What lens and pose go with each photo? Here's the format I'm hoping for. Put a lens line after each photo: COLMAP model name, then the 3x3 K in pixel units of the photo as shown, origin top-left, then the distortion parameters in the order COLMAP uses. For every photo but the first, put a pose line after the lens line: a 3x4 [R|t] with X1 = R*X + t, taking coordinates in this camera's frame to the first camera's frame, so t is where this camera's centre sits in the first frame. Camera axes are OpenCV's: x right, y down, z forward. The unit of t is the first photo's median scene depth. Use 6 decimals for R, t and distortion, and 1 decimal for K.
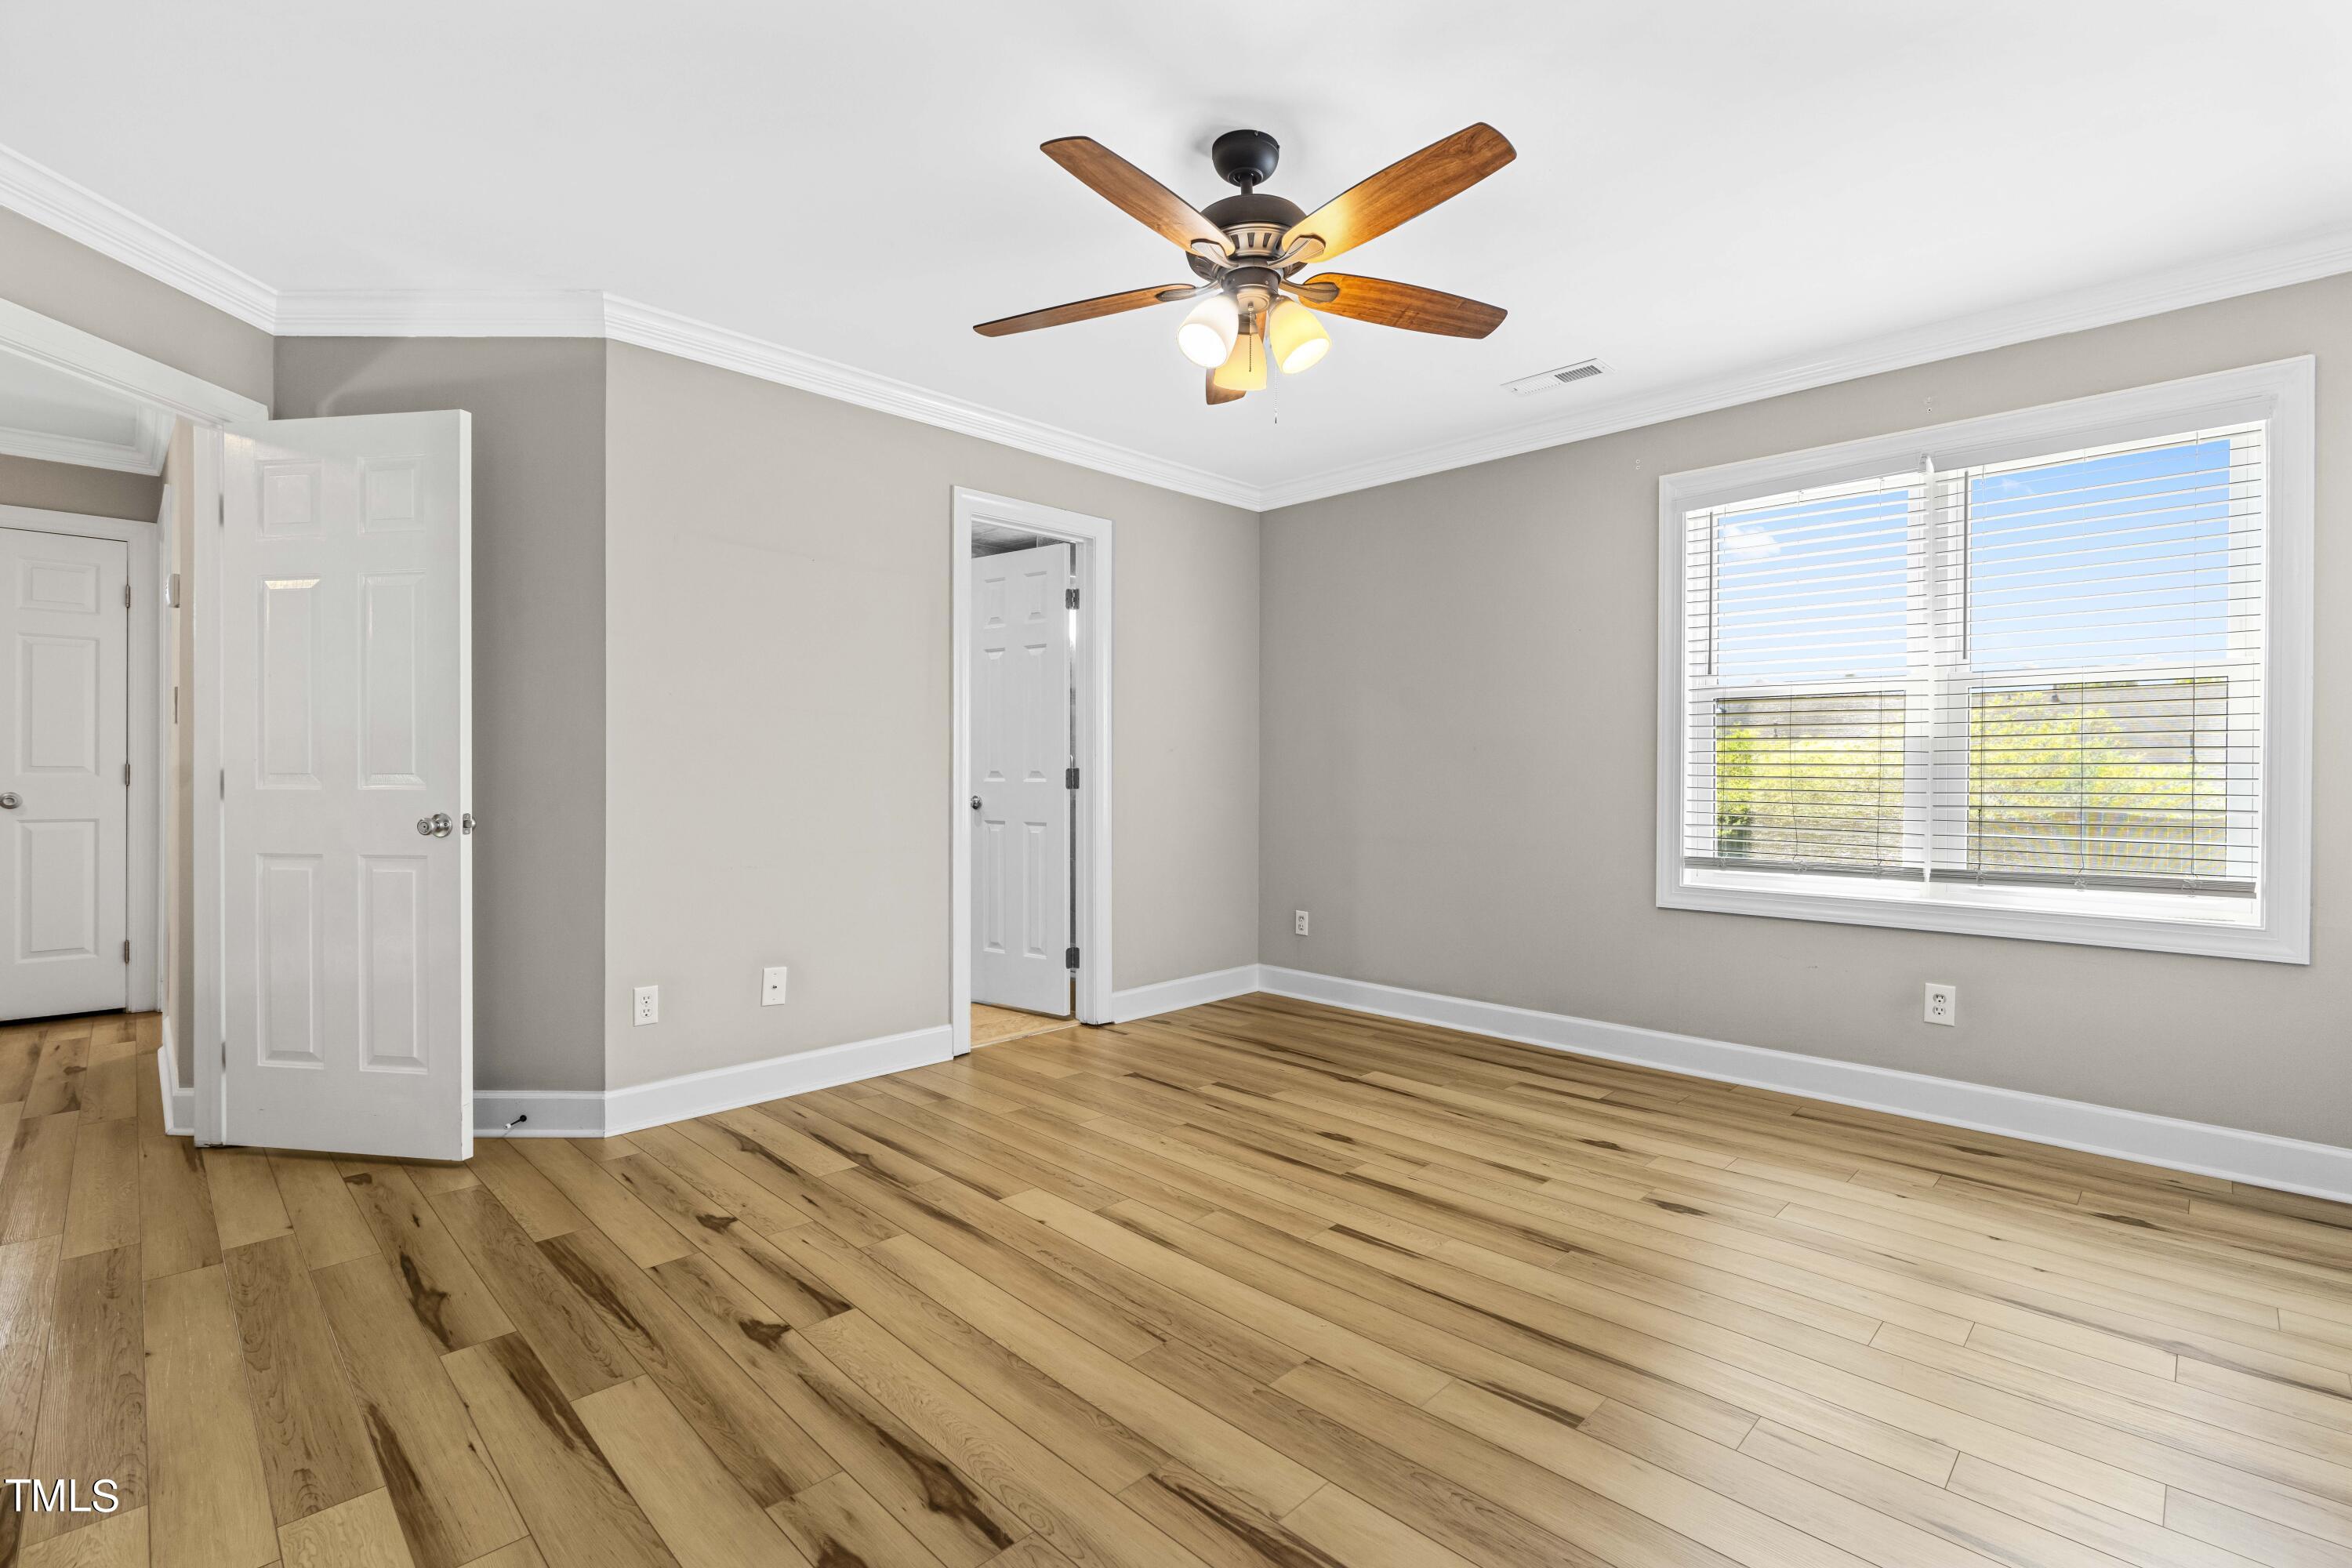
lens RADIAL K [[1057.7, 0, 1188.2], [0, 1057.7, 776.1], [0, 0, 1]] dist [-0.011323, 0.005429]
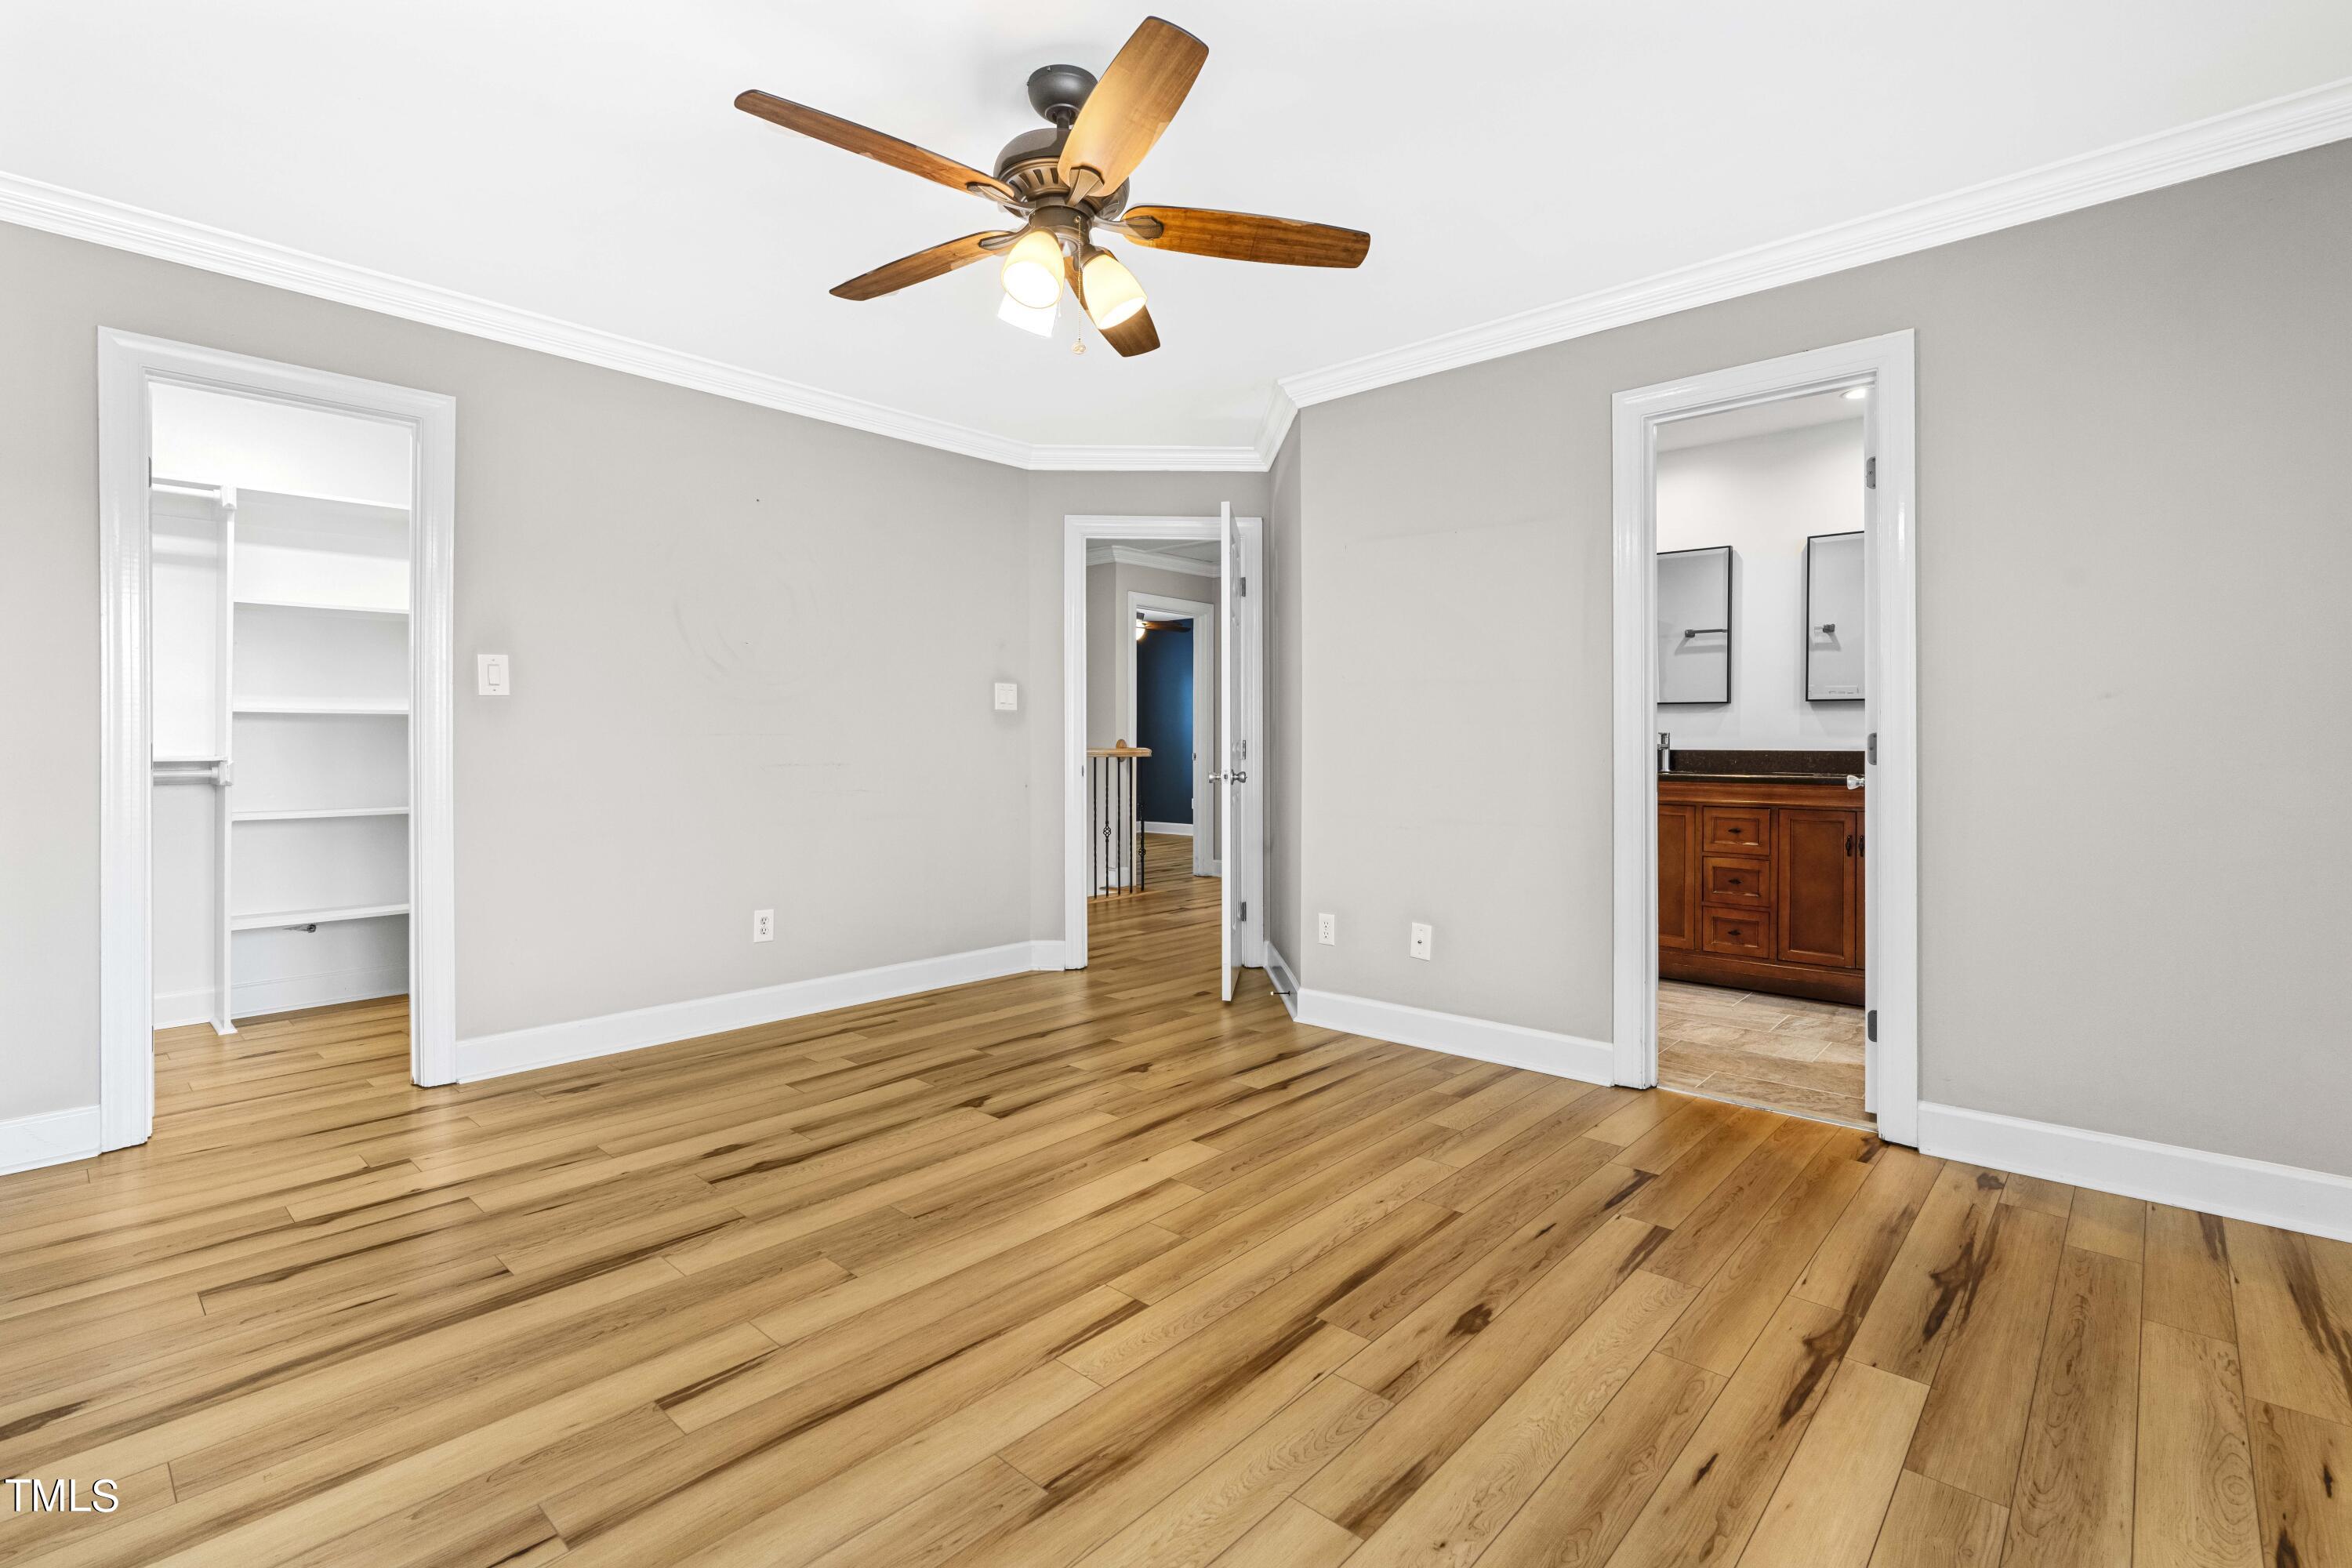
lens RADIAL K [[1078.6, 0, 1205.5], [0, 1078.6, 748.8], [0, 0, 1]] dist [-0.001884, -0.000067]
pose [[0.047630, 0.001991, -0.998863, 0.922096], [-0.001624, 0.999997, 0.001916, -0.000839], [0.998864, 0.001531, 0.047633, 0.961502]]
